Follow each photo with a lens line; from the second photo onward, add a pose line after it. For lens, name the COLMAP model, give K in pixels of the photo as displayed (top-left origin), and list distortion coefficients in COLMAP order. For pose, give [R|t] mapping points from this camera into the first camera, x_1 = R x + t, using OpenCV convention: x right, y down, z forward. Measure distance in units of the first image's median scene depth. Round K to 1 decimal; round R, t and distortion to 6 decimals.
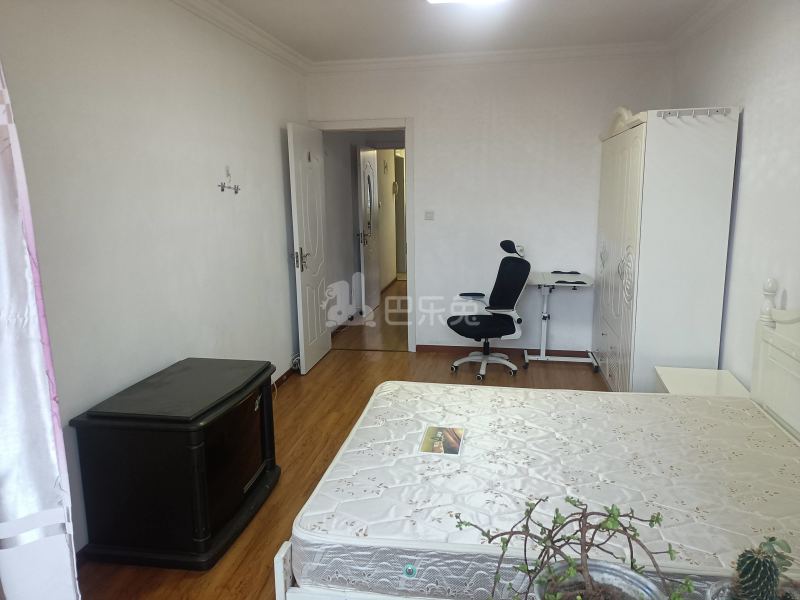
lens RADIAL K [[592.7, 0, 400.0], [0, 592.7, 300.0], [0, 0, 1]] dist [0.055918, -0.038664]
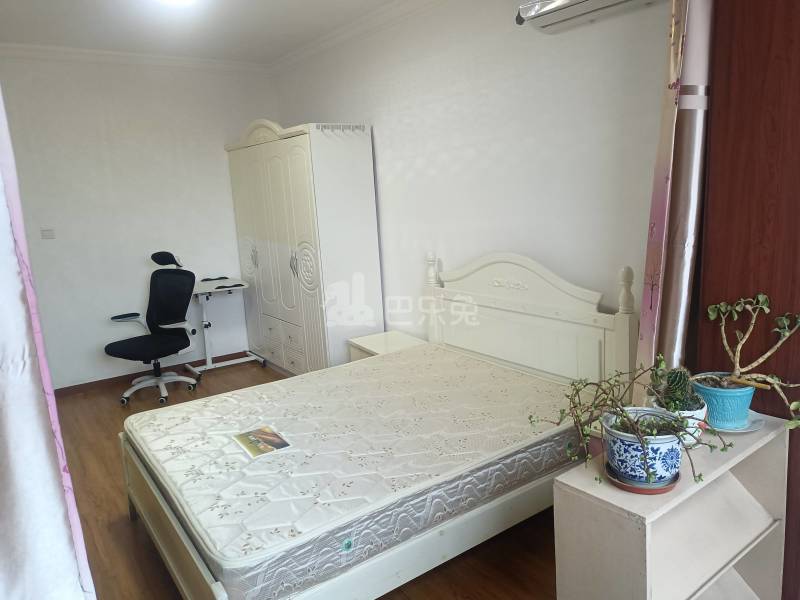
lens RADIAL K [[592.7, 0, 400.0], [0, 592.7, 300.0], [0, 0, 1]] dist [0.055918, -0.038664]
pose [[0.708375, -0.156643, 0.688236, -0.224264], [0.175943, 0.983472, 0.042747, 0.001442], [-0.683557, 0.090809, 0.724227, 0.055859]]
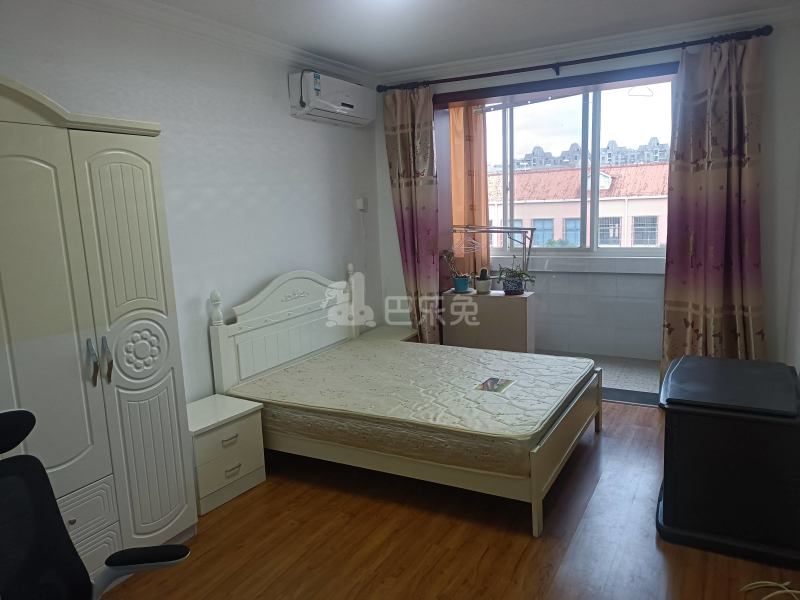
lens RADIAL K [[592.7, 0, 400.0], [0, 592.7, 300.0], [0, 0, 1]] dist [0.055918, -0.038664]
pose [[-0.942641, 0.001857, 0.333803, -0.097212], [0.117562, 0.937763, 0.326772, -0.229620], [-0.312422, 0.347271, -0.884192, 1.206283]]
